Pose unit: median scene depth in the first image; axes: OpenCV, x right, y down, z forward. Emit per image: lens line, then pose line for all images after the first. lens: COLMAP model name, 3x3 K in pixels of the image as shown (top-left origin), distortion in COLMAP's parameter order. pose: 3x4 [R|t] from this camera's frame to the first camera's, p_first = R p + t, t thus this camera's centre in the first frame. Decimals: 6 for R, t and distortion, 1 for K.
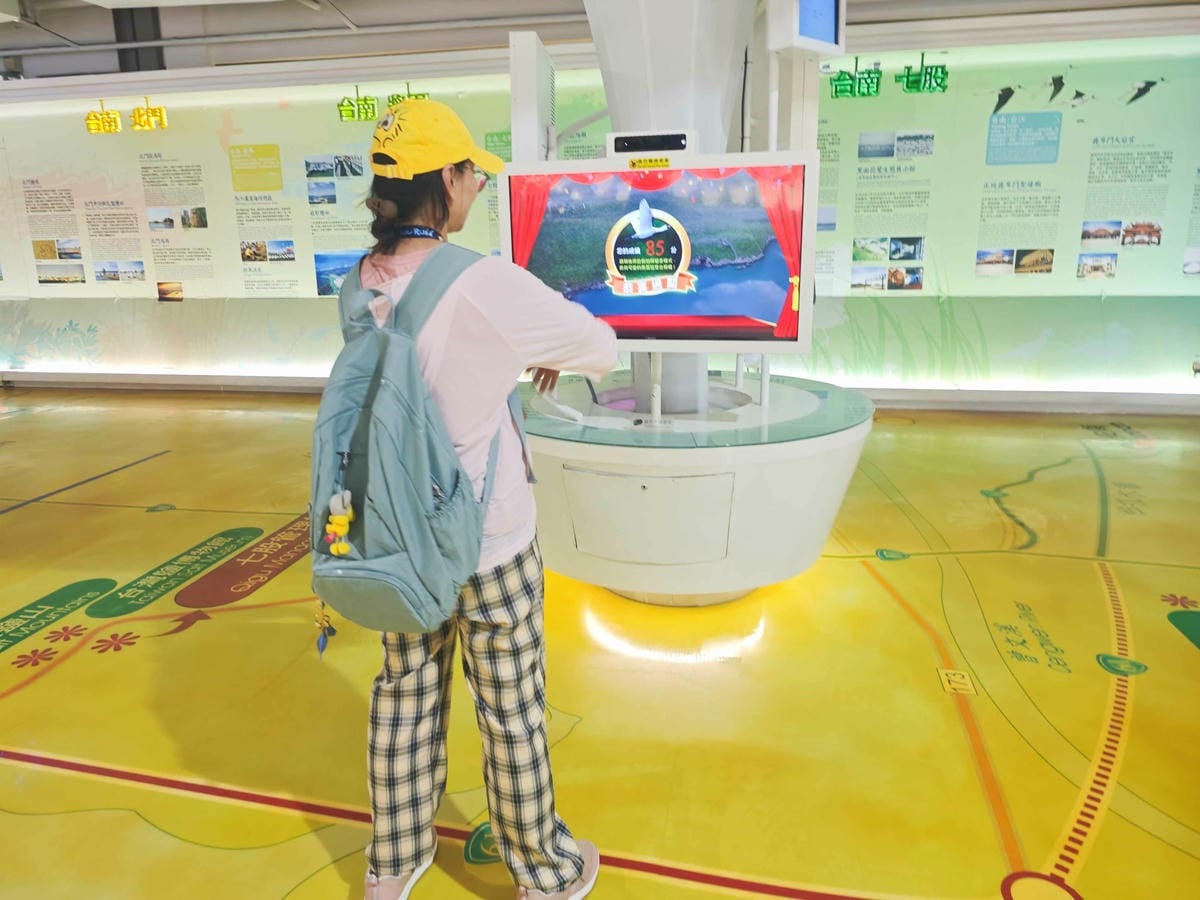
lens RADIAL K [[826.9, 0, 588.3], [0, 826.9, 425.4], [0, 0, 1]] dist [0.017381, -0.021986]
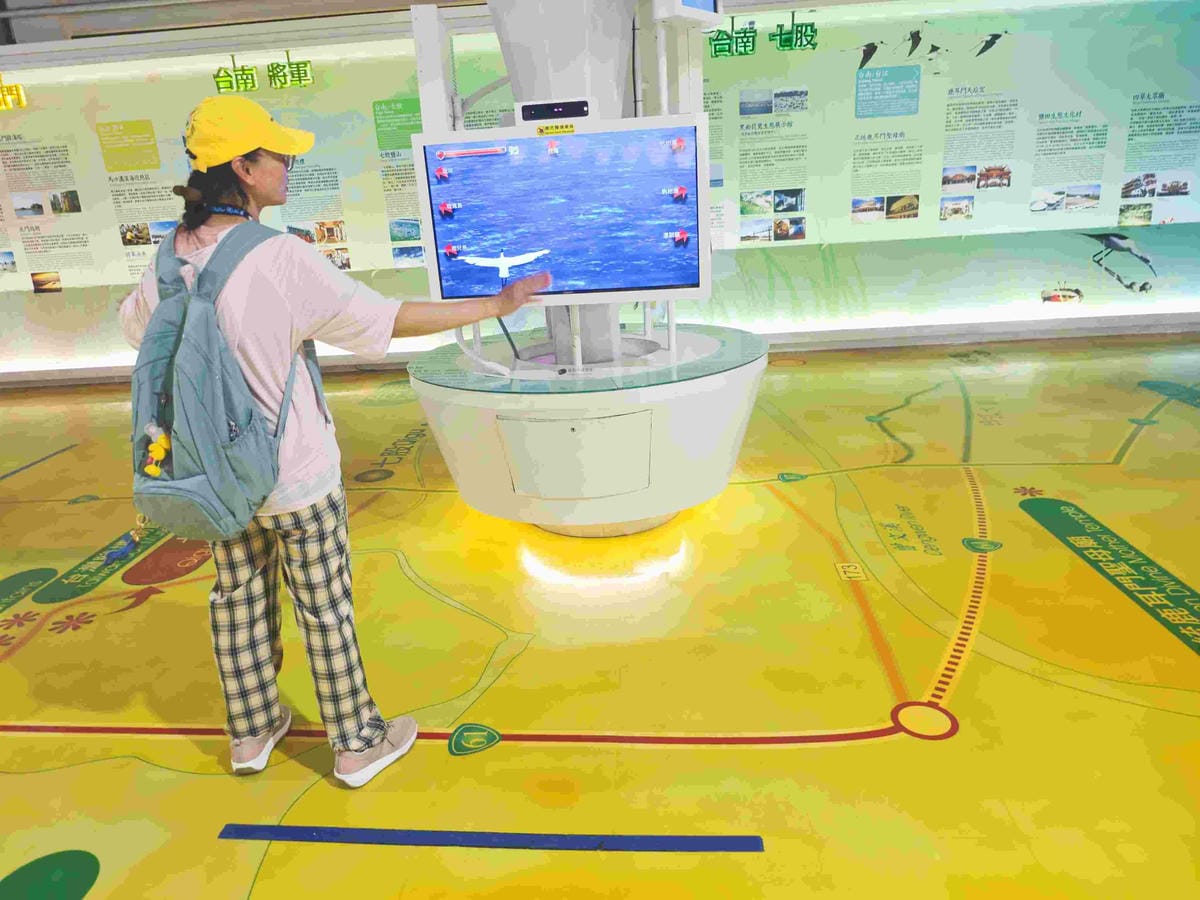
lens RADIAL K [[826.9, 0, 600.1], [0, 826.9, 445.5], [0, 0, 1]] dist [0.017381, -0.021986]
pose [[0.988811, -0.082399, 0.124348, -0.025851], [0.074482, 0.994967, 0.067036, 0.018209], [-0.129245, -0.057024, 0.989972, -0.071749]]
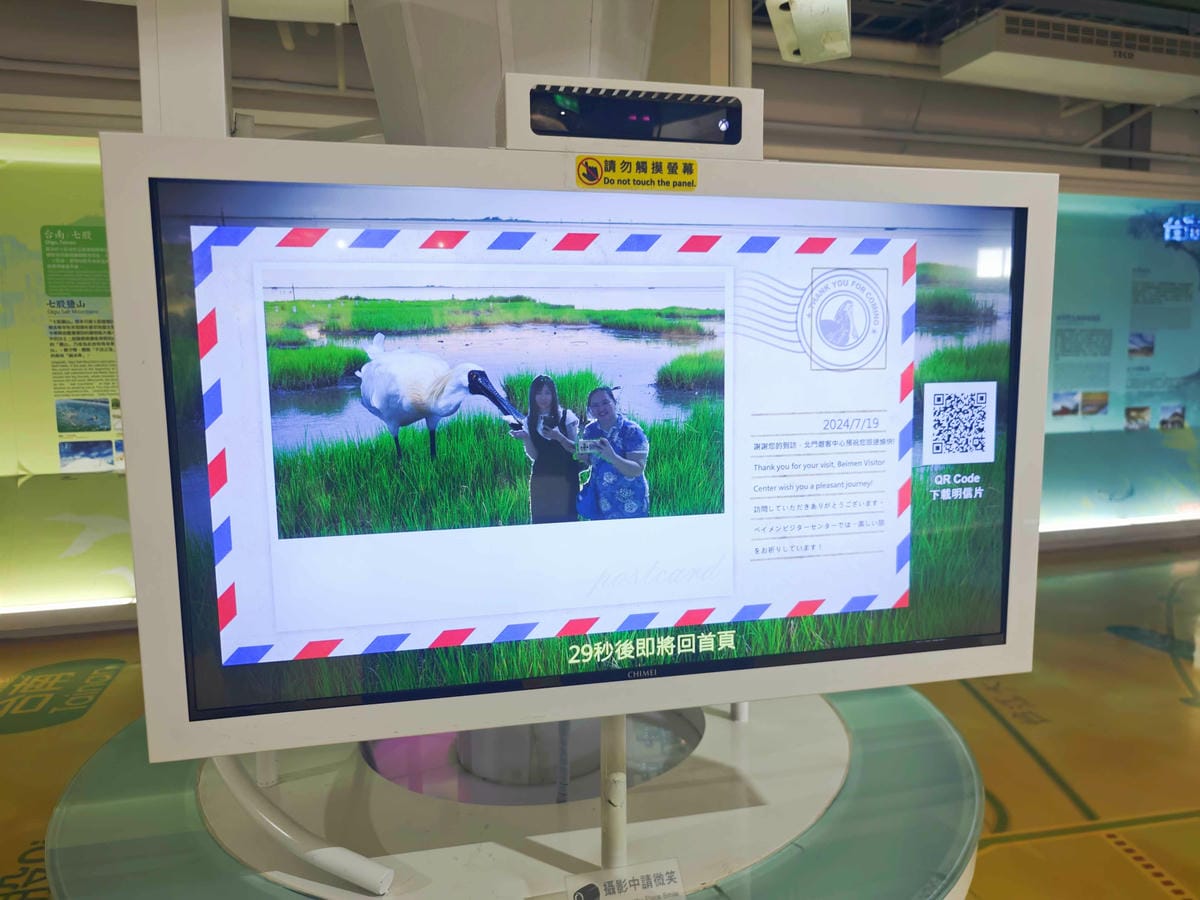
lens RADIAL K [[826.9, 0, 613.0], [0, 826.9, 458.6], [0, 0, 1]] dist [0.017381, -0.021986]
pose [[0.887332, -0.042904, 0.459131, -0.064041], [0.101999, 0.989261, -0.104684, -0.113489], [-0.449709, 0.139721, 0.882179, 0.489830]]
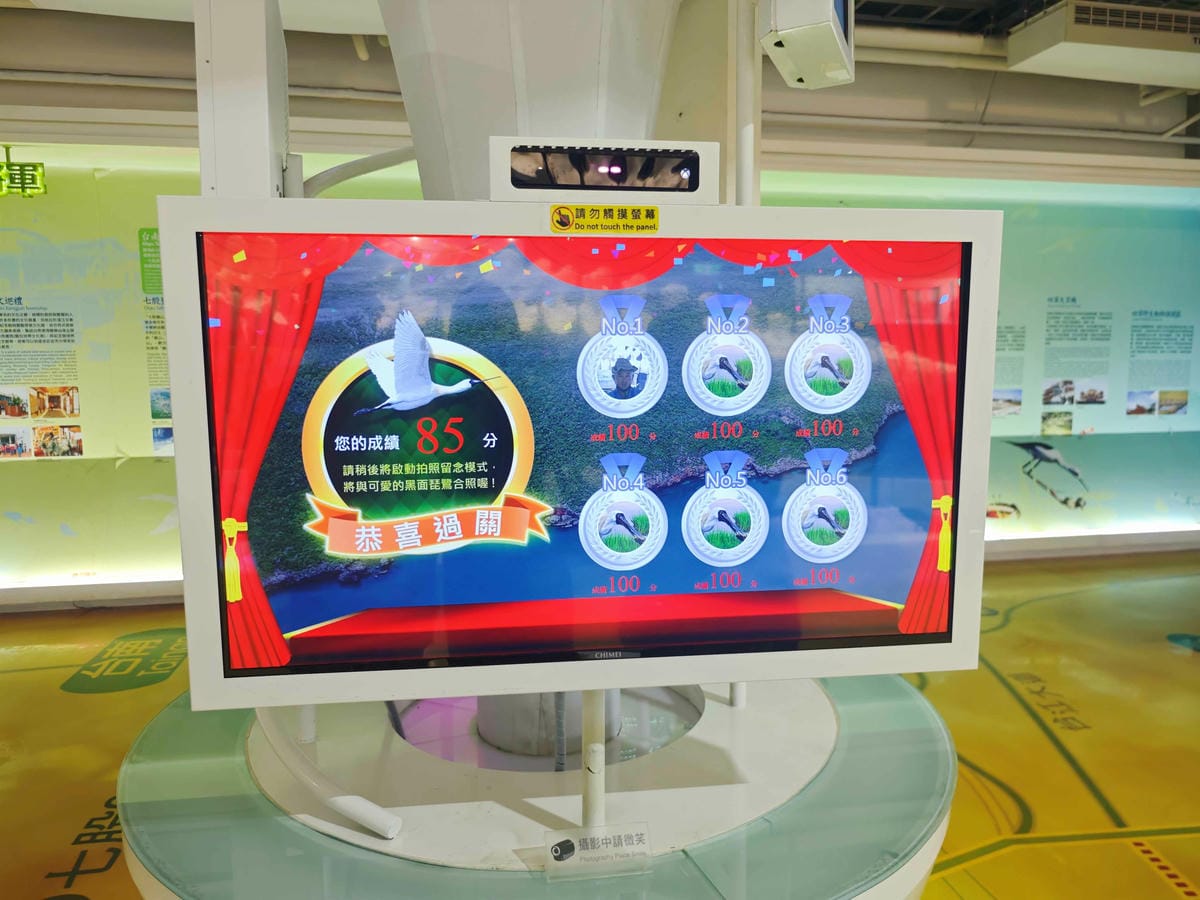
lens RADIAL K [[826.9, 0, 604.7], [0, 826.9, 451.3], [0, 0, 1]] dist [0.017381, -0.021986]
pose [[0.927415, -0.028459, 0.372950, -0.049784], [0.074245, 0.991267, -0.108984, -0.113149], [-0.366591, 0.128763, 0.921429, 0.445599]]
